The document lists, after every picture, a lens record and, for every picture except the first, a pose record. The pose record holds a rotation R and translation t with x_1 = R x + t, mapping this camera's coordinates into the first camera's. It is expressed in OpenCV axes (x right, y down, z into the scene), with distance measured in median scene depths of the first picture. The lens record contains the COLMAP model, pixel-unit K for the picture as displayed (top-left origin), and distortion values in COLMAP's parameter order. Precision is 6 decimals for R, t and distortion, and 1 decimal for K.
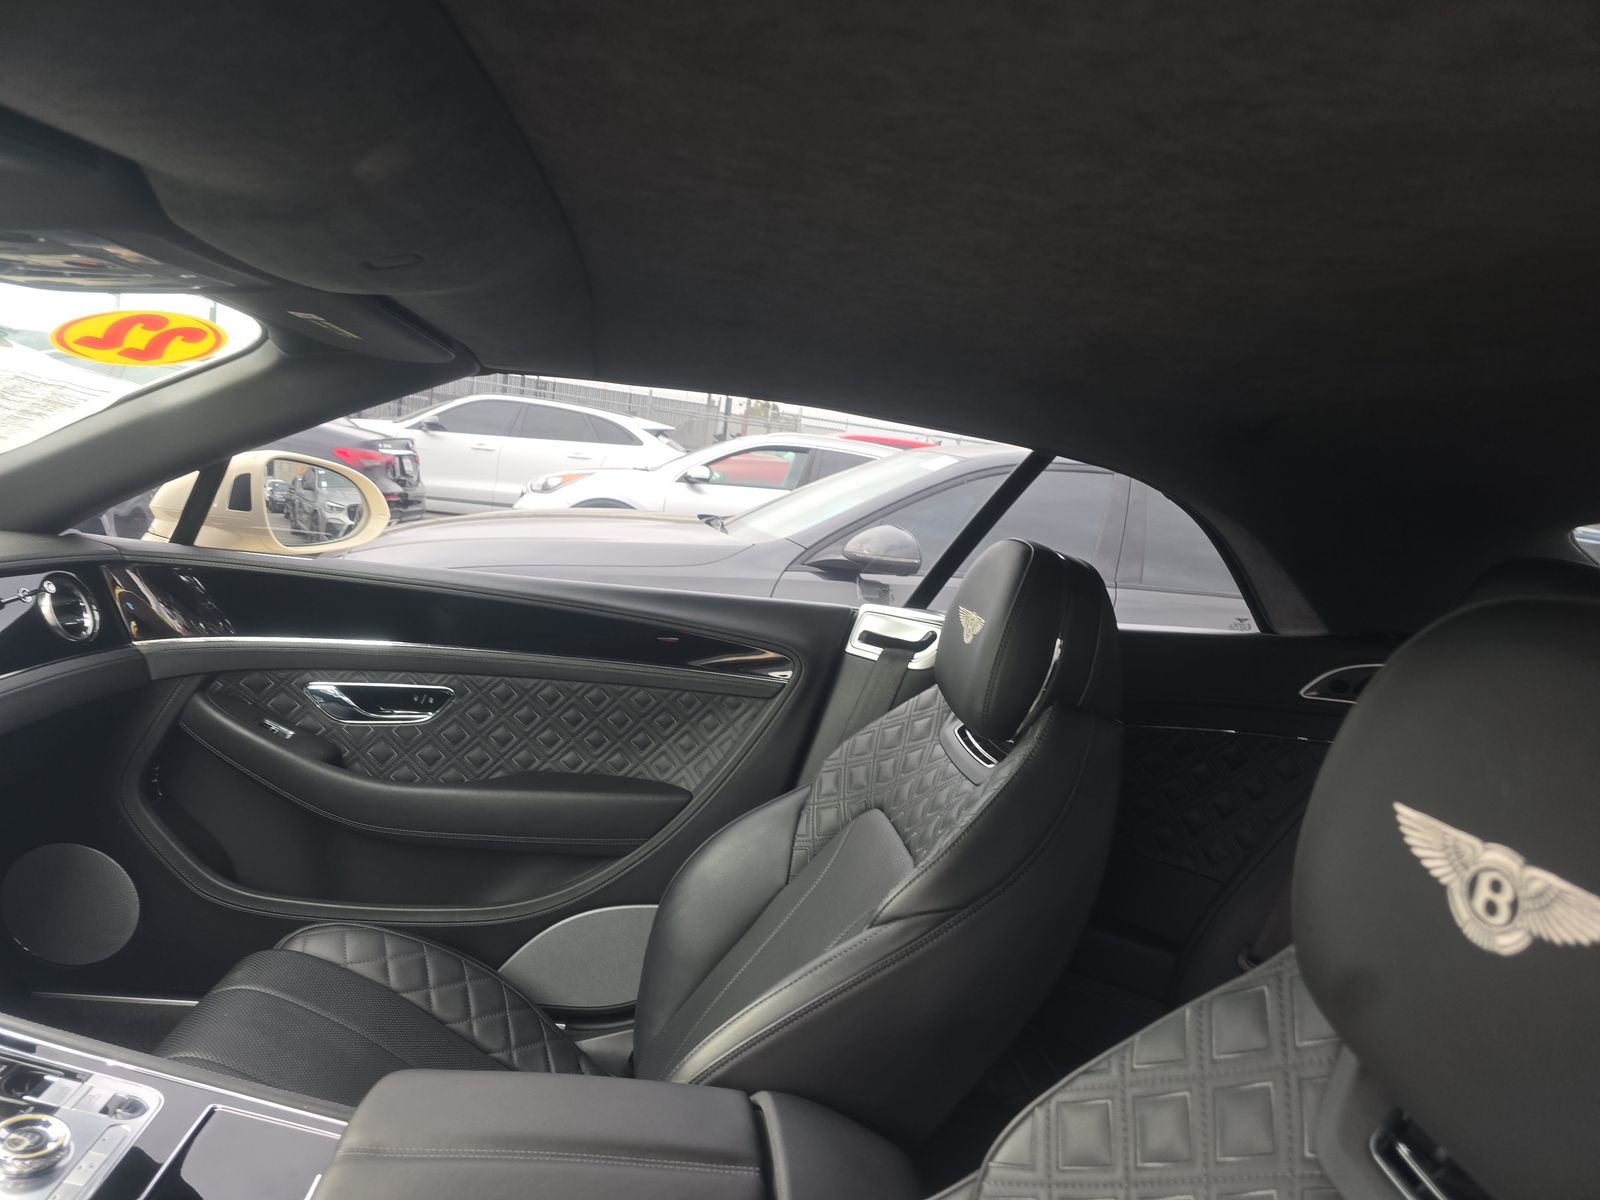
lens RADIAL K [[1135.1, 0, 791.0], [0, 1135.1, 594.5], [0, 0, 1]] dist [0.051131, -0.055065]
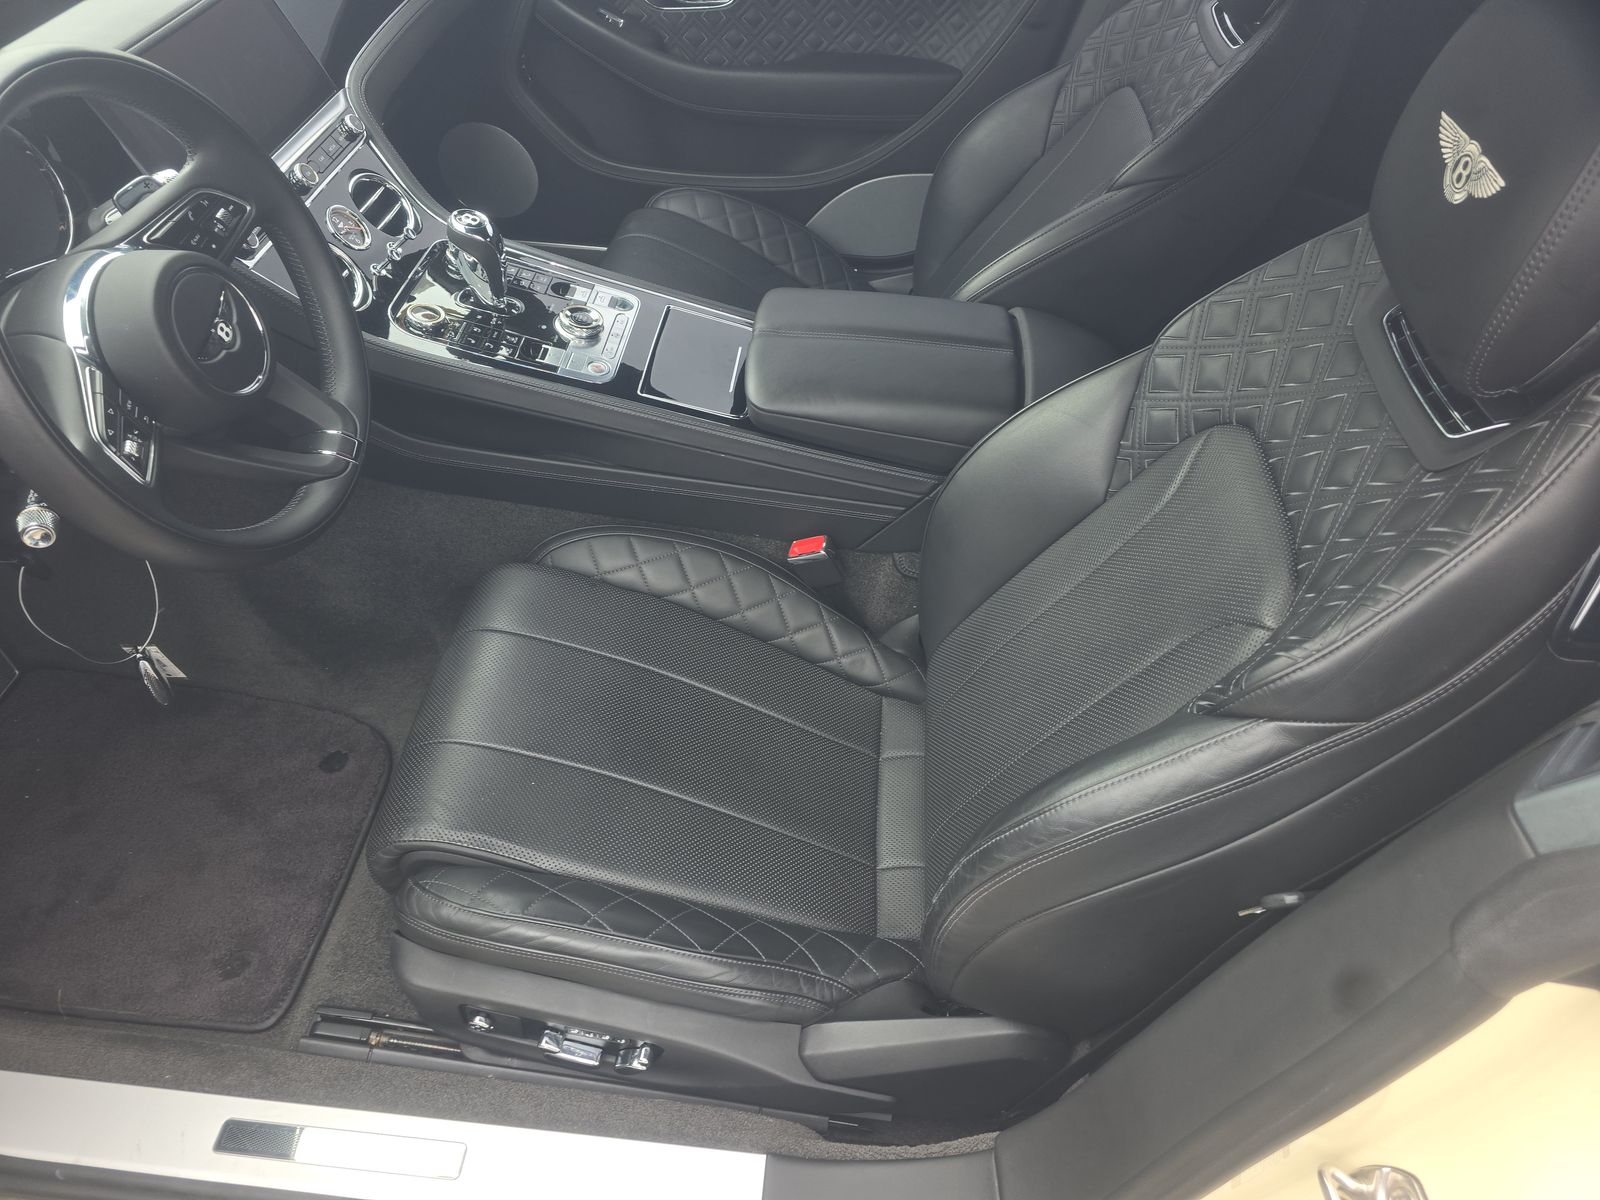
lens RADIAL K [[1135.1, 0, 791.0], [0, 1135.1, 594.5], [0, 0, 1]] dist [0.051131, -0.055065]
pose [[0.980185, 0.068027, -0.186036, -0.007930], [0.052979, 0.814935, 0.577125, -0.079021], [0.190868, -0.575546, 0.795183, -0.275379]]
